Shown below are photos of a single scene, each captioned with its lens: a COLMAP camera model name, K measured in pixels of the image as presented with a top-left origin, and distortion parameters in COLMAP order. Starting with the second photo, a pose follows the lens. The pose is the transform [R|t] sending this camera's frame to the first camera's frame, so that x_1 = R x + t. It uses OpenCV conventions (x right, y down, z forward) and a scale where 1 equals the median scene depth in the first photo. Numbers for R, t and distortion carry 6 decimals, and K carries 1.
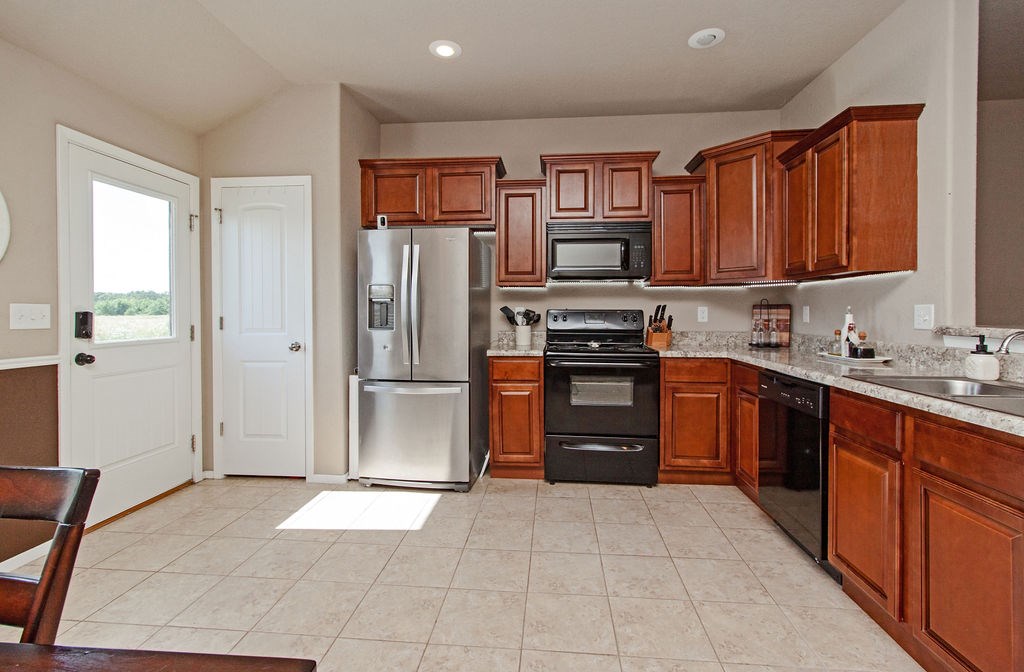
lens RADIAL K [[467.7, 0, 506.1], [0, 467.7, 314.8], [0, 0, 1]] dist [0.003912, -0.000419]
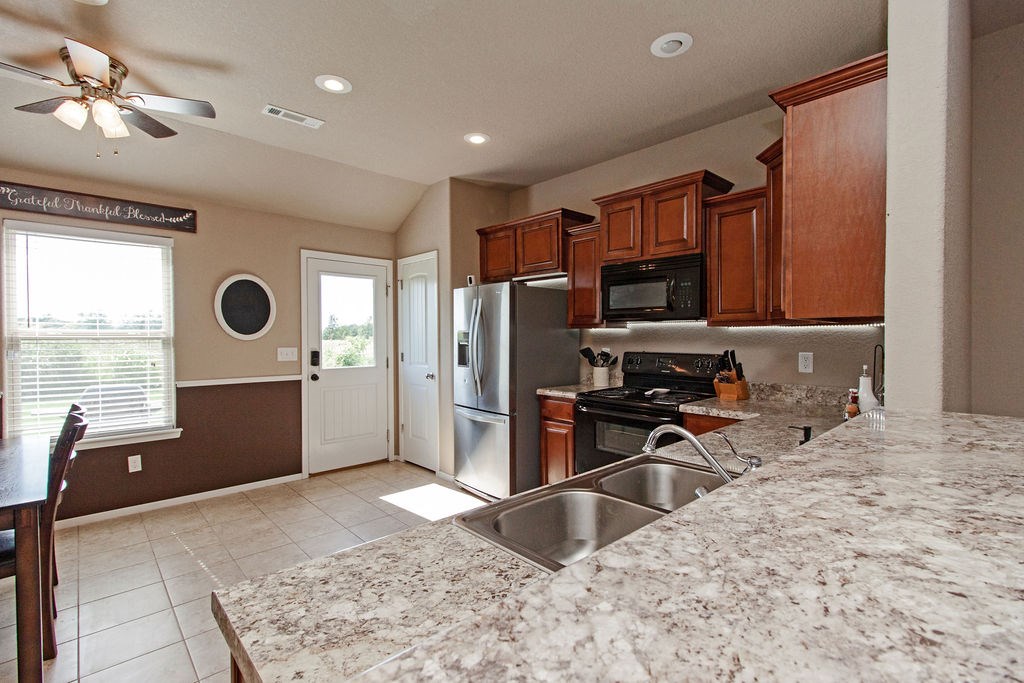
lens RADIAL K [[467.7, 0, 514.7], [0, 467.7, 342.0], [0, 0, 1]] dist [0.003912, -0.000419]
pose [[0.744138, 0.008374, -0.667974, 0.666729], [-0.003115, 0.999954, 0.009065, -0.046202], [0.668019, -0.004665, 0.744130, 0.143148]]
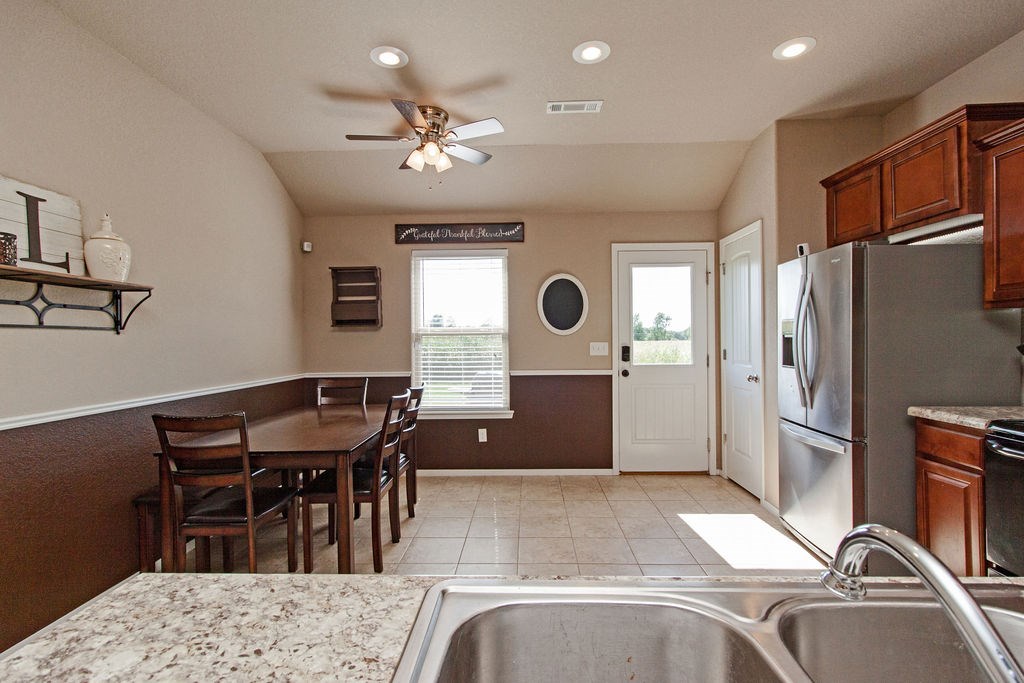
lens RADIAL K [[467.7, 0, 513.0], [0, 467.7, 340.4], [0, 0, 1]] dist [0.003912, -0.000419]
pose [[0.058170, 0.004138, -0.998298, 0.627110], [0.003647, 0.999984, 0.004358, -0.028071], [0.998300, -0.003895, 0.058154, 0.377998]]
